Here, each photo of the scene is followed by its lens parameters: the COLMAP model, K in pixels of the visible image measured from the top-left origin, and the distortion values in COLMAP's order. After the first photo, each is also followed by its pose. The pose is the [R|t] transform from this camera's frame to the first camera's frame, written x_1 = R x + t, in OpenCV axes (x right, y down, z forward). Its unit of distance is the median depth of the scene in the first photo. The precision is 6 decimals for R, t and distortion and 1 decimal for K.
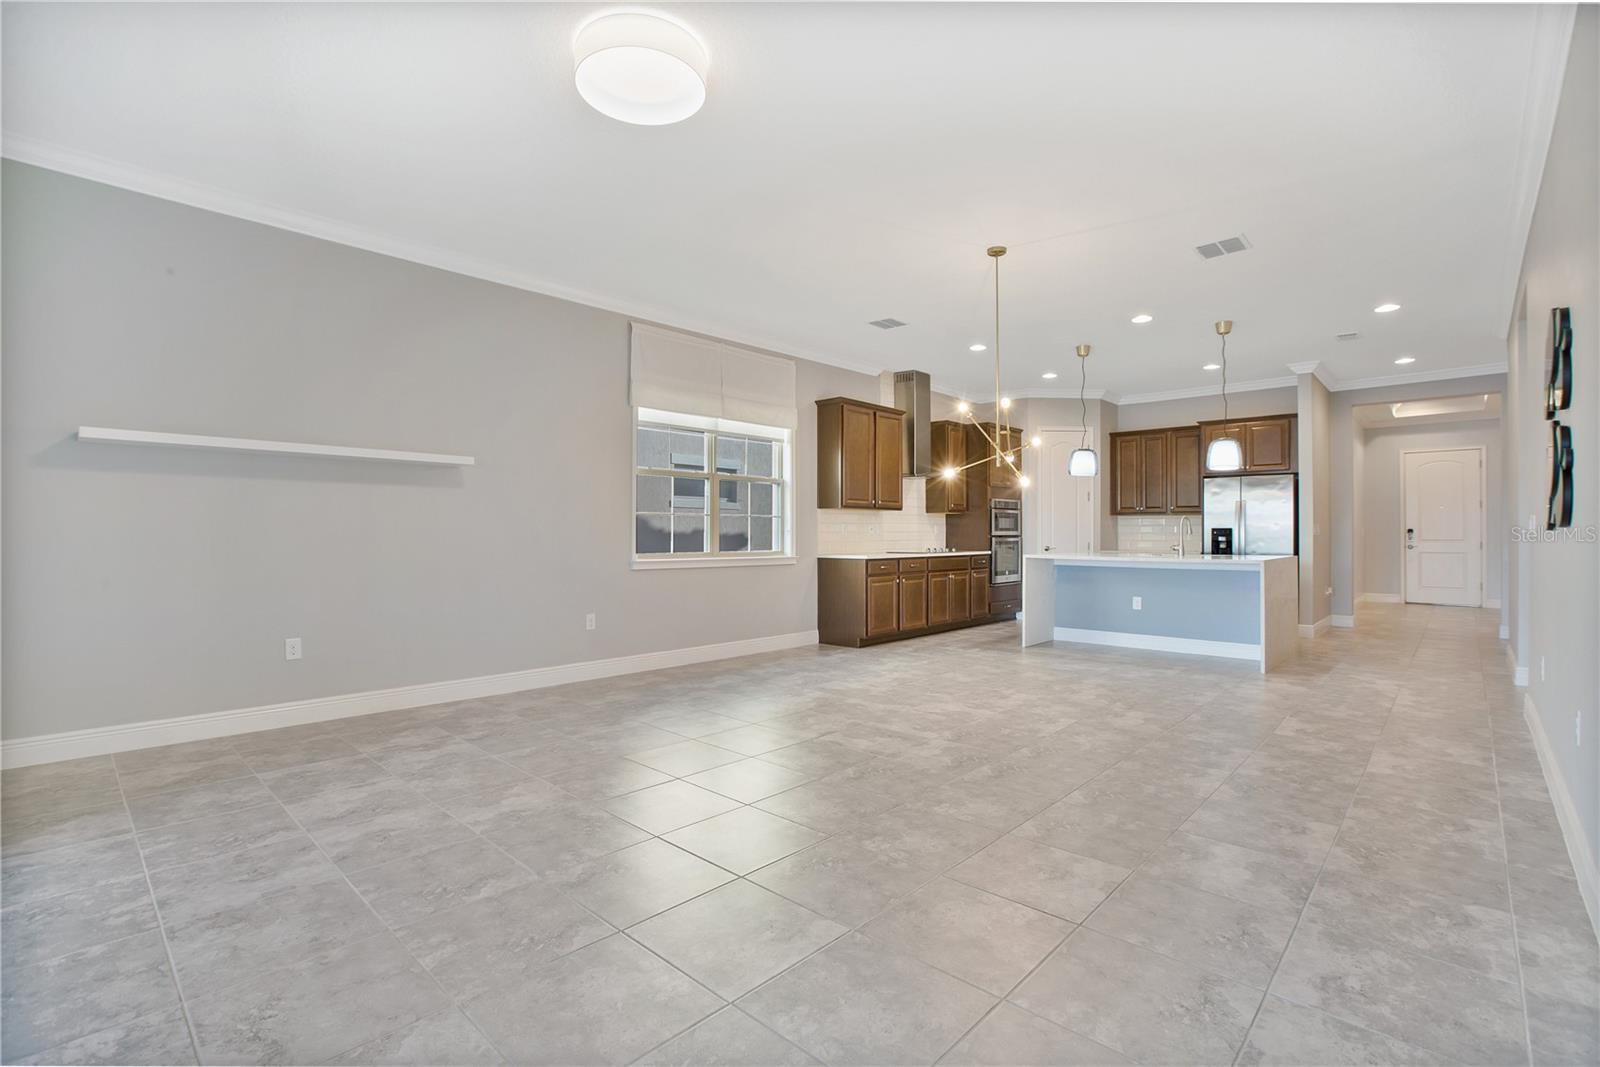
lens RADIAL K [[735.8, 0, 787.3], [0, 735.8, 535.7], [0, 0, 1]] dist [-0.040011, 0.007651]
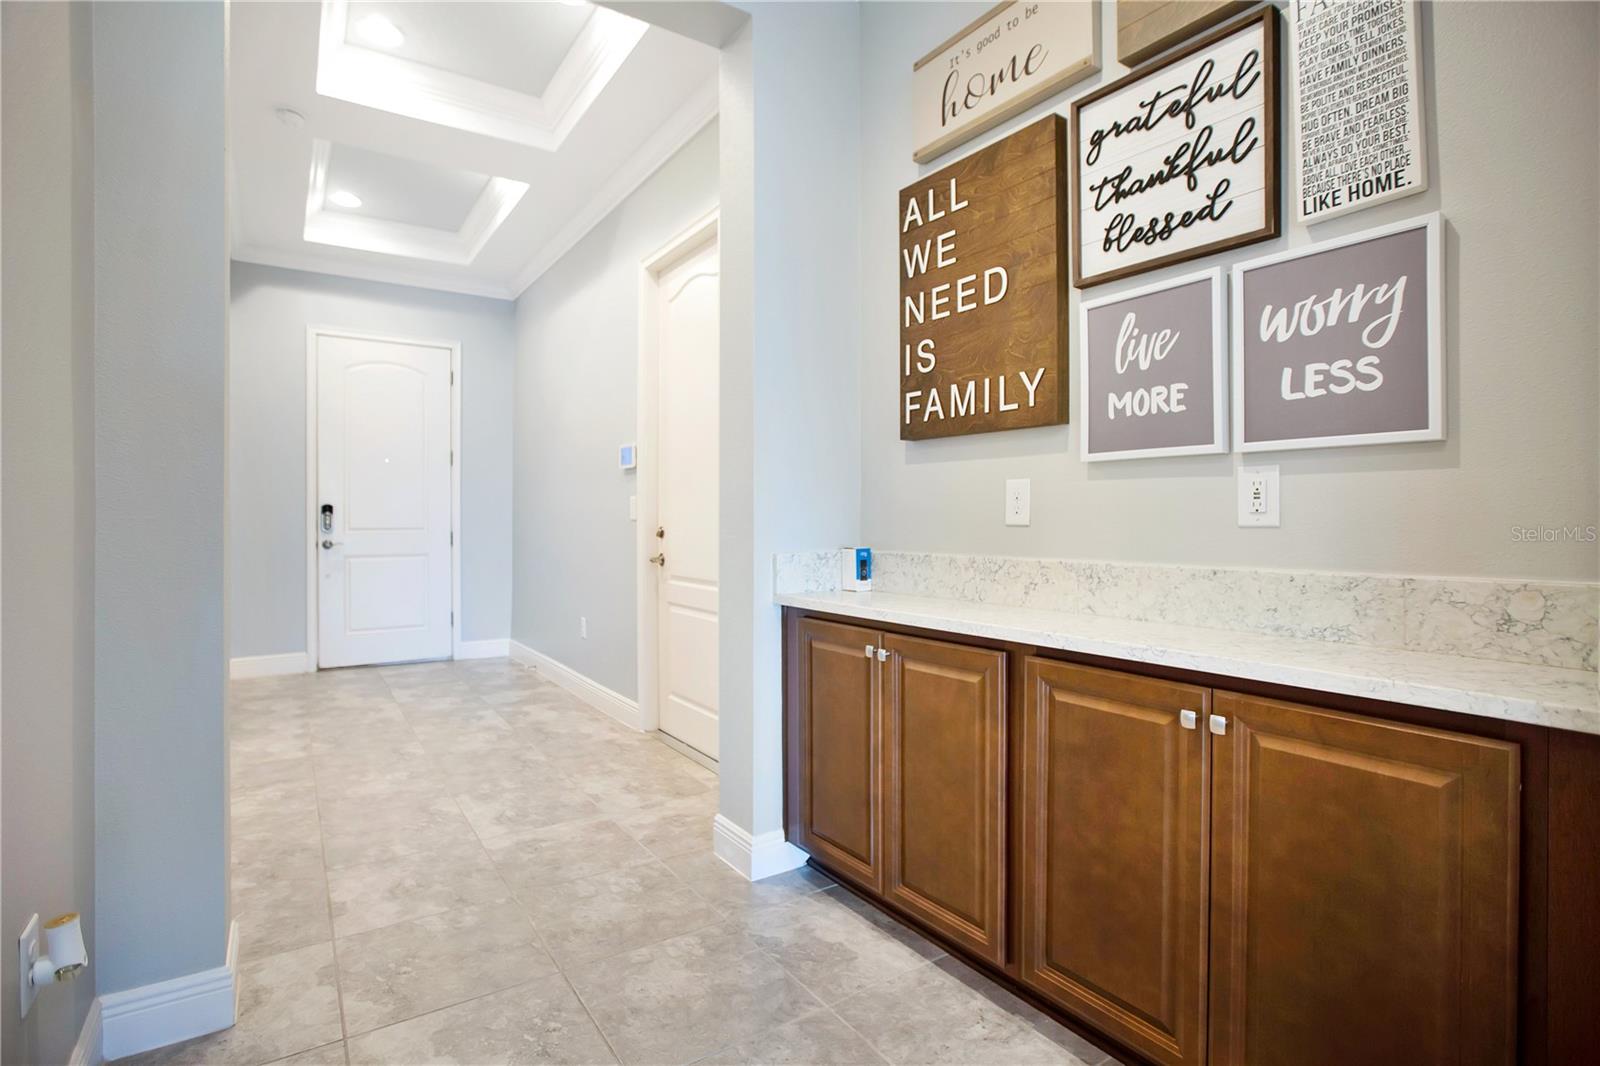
lens RADIAL K [[781.8, 0, 763.9], [0, 781.8, 518.3], [0, 0, 1]] dist [-0.008206, 0.000074]
pose [[0.252128, 0.001394, 0.967693, 0.684364], [-0.000143, 0.999999, -0.001403, -0.001148], [-0.967694, 0.000215, 0.252128, 0.901275]]
